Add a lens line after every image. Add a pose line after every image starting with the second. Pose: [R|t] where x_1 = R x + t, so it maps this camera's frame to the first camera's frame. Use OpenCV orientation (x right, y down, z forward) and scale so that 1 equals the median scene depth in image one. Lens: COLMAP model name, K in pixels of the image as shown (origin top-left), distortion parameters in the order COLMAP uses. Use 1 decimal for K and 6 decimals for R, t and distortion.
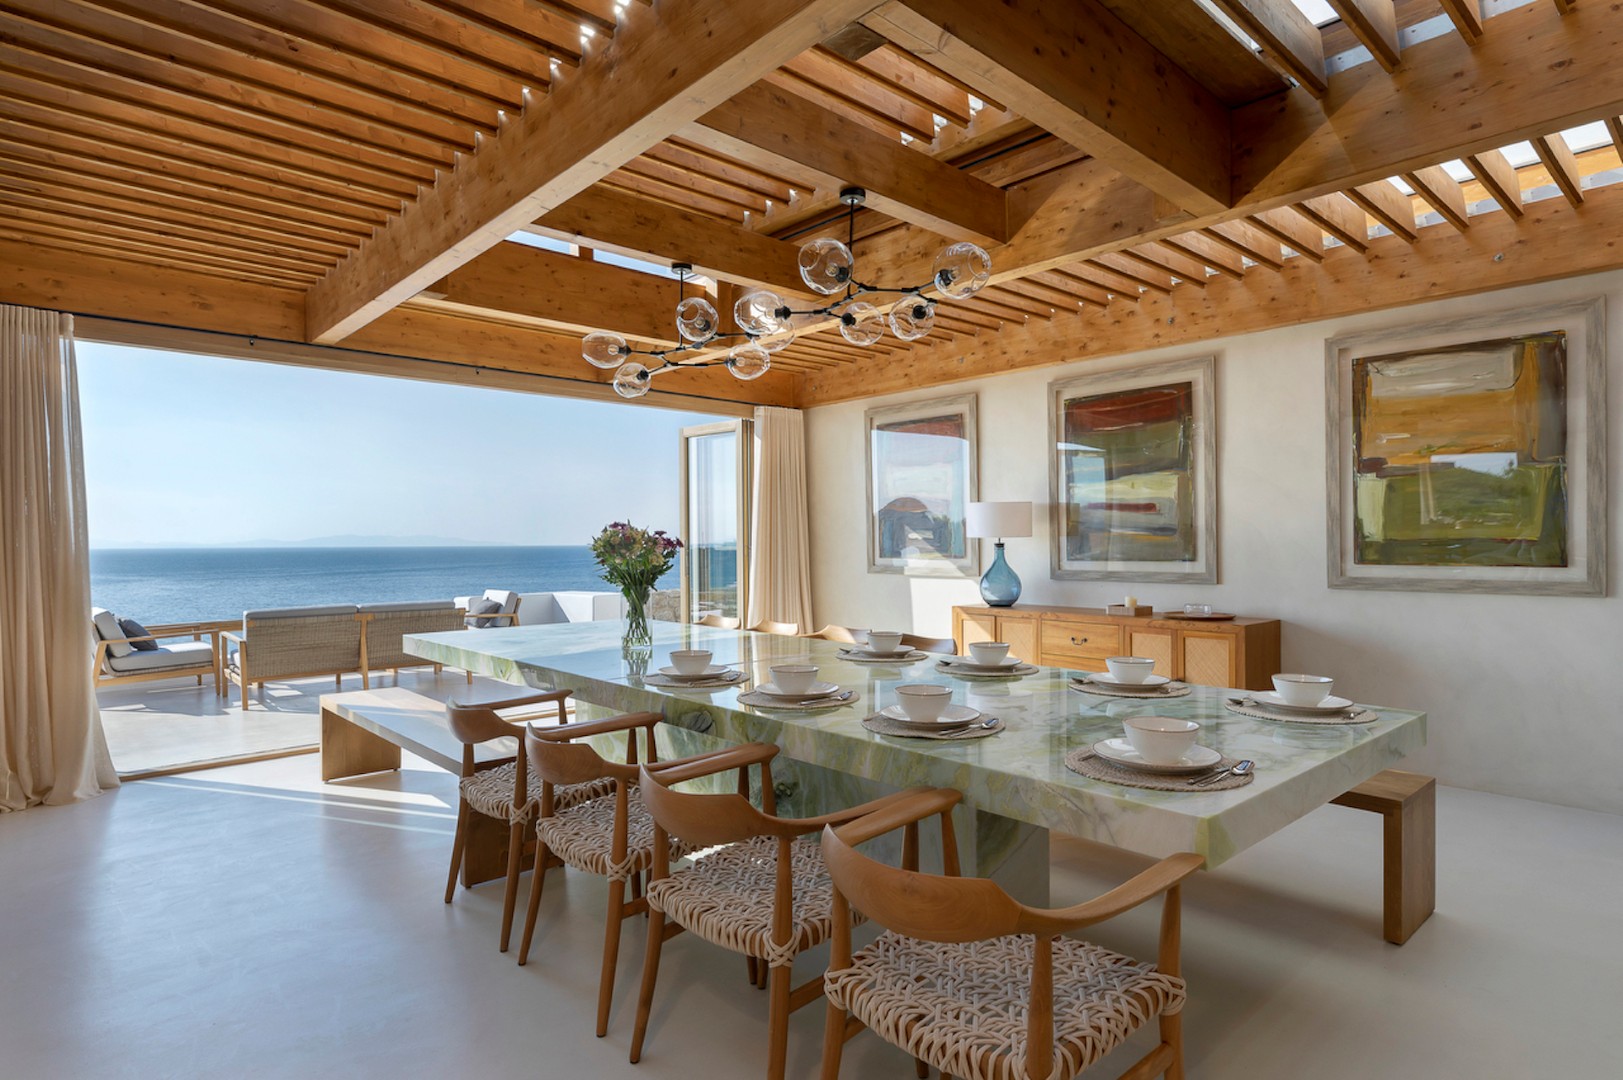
lens RADIAL K [[885.5, 0, 811.5], [0, 885.5, 540.0], [0, 0, 1]] dist [0.000354, 0.000292]
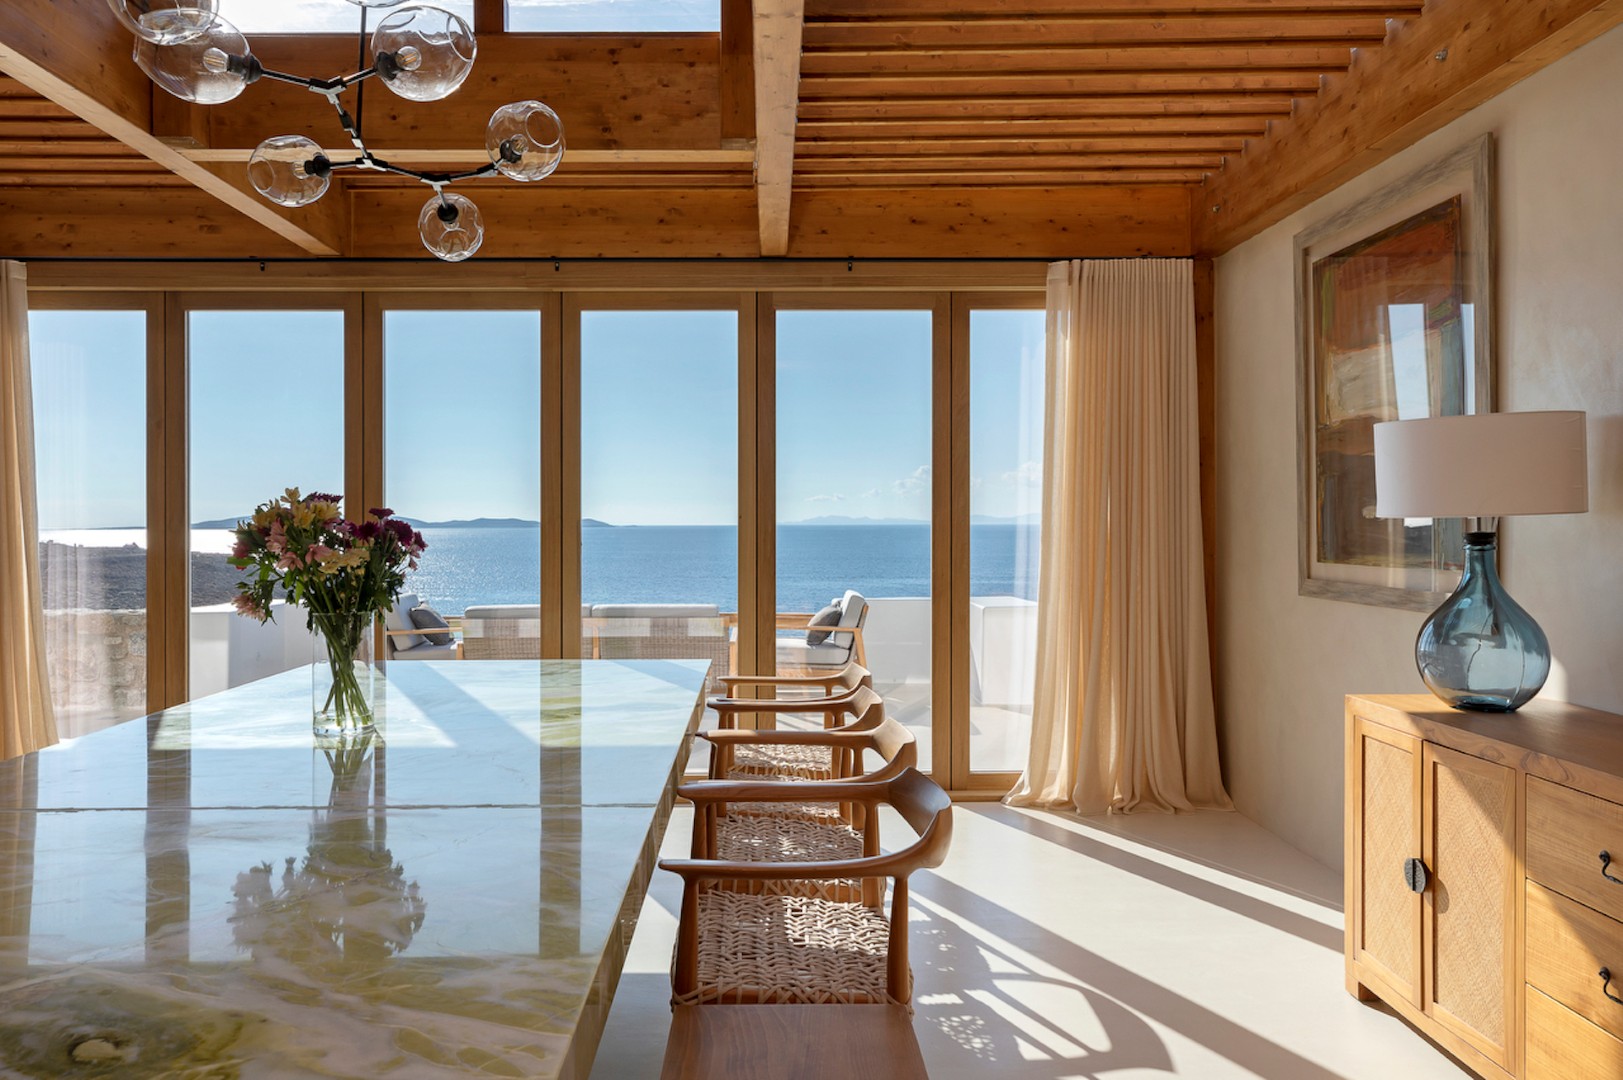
lens RADIAL K [[1127.7, 0, 808.9], [0, 1127.7, 523.7], [0, 0, 1]] dist [0.007781, -0.000024]
pose [[0.740839, 0.004461, -0.671668, 0.398049], [0.002065, 0.999958, 0.008919, -0.006747], [0.671680, -0.007995, 0.740799, 0.605622]]
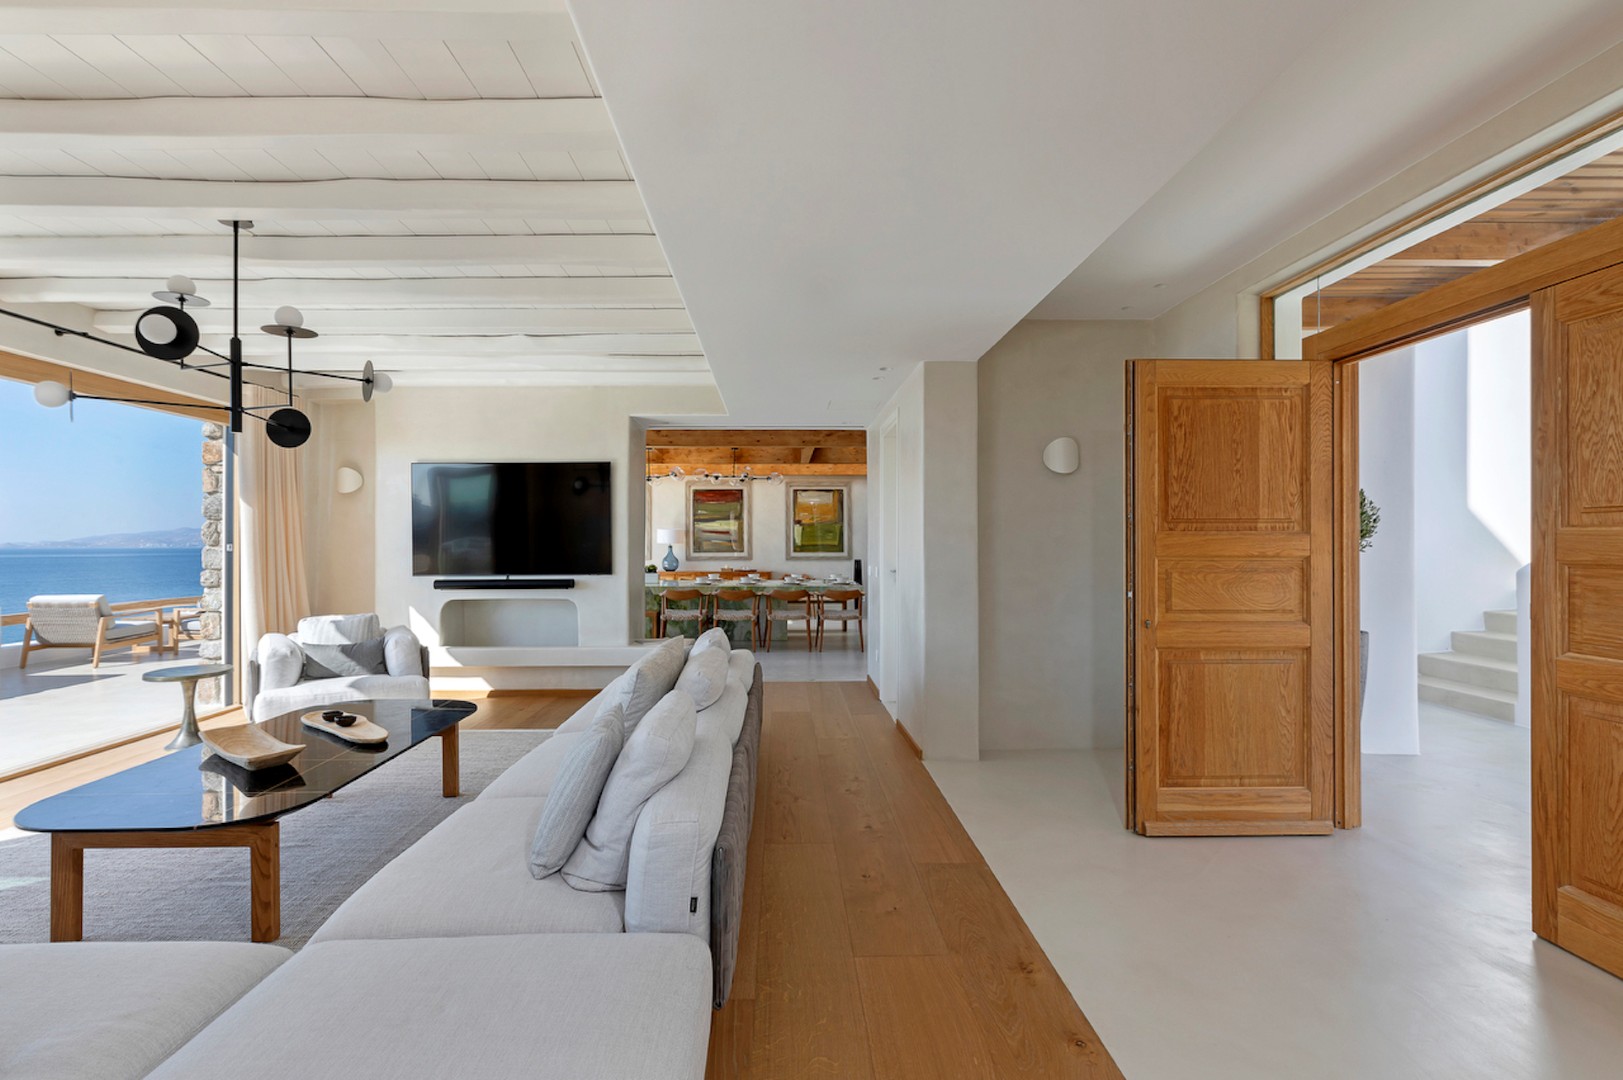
lens RADIAL K [[752.0, 0, 802.1], [0, 752.0, 540.6], [0, 0, 1]] dist [0.011190, 0.000010]
pose [[0.657025, 0.003964, 0.753858, -1.410078], [-0.001812, 0.999992, -0.003679, -0.005527], [-0.753867, 0.001051, 0.657027, -0.814742]]
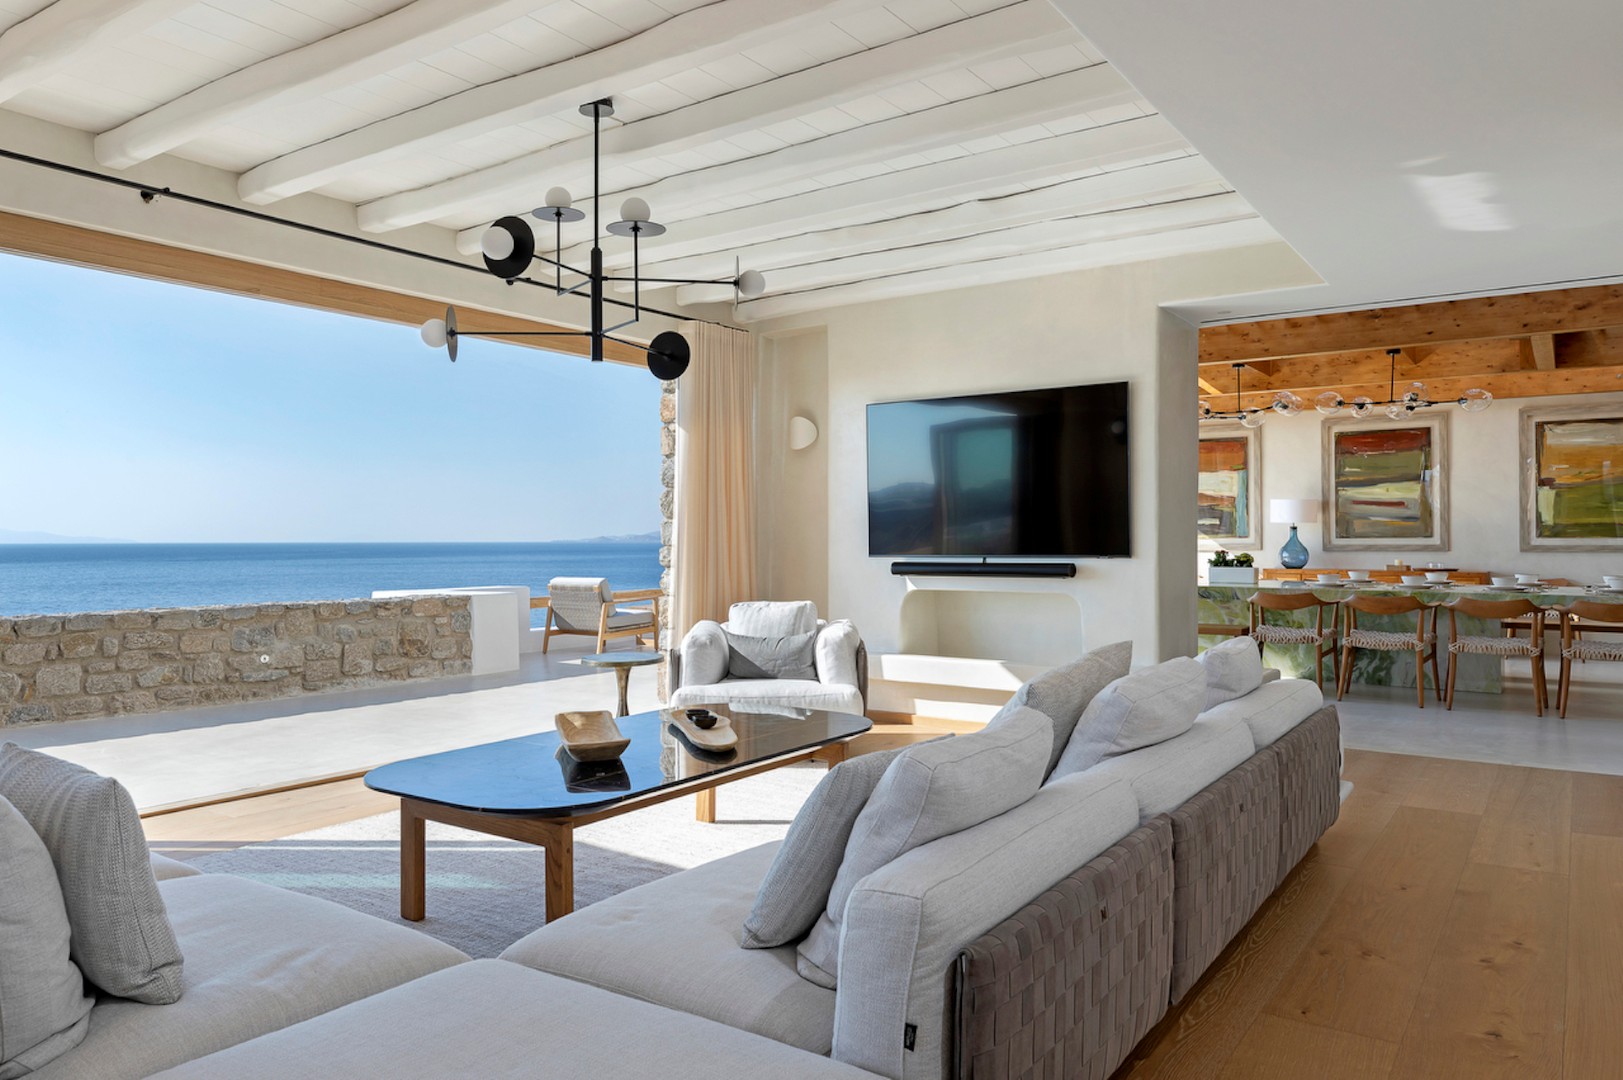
lens RADIAL K [[1127.7, 0, 808.9], [0, 1127.7, 523.7], [0, 0, 1]] dist [0.007781, -0.000024]
pose [[0.973149, 0.003276, 0.230153, -1.288006], [-0.001067, 0.999952, -0.009724, 0.022072], [-0.230174, 0.009217, 0.973106, -0.841276]]
